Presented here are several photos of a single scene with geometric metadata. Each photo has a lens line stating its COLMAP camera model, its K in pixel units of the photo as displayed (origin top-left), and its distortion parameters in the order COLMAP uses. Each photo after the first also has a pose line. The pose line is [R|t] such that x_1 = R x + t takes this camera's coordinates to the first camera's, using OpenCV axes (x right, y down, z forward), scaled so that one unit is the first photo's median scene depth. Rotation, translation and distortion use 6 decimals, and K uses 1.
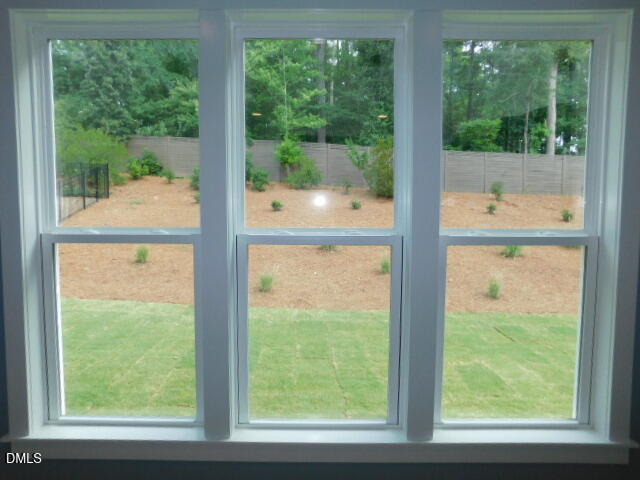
lens RADIAL K [[423.7, 0, 320.0], [0, 423.7, 240.0], [0, 0, 1]] dist [-0.005161, -0.000988]
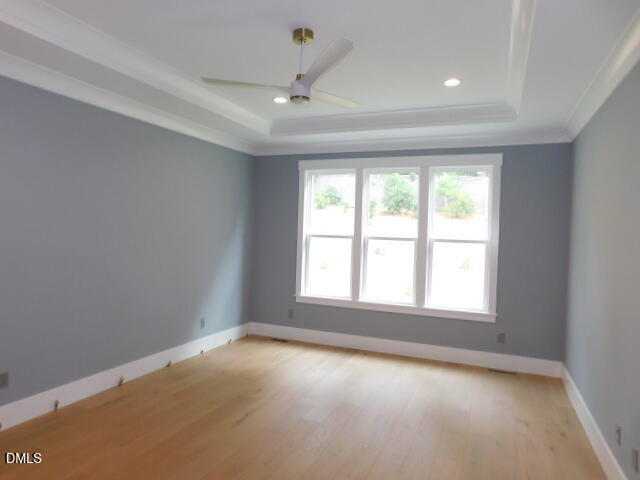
lens RADIAL K [[423.7, 0, 320.0], [0, 423.7, 240.0], [0, 0, 1]] dist [-0.005161, -0.000988]
pose [[0.921646, 0.036088, -0.386349, 0.057652], [-0.060419, 0.996869, -0.051016, 0.016174], [0.383298, 0.070361, 0.920941, -0.163711]]
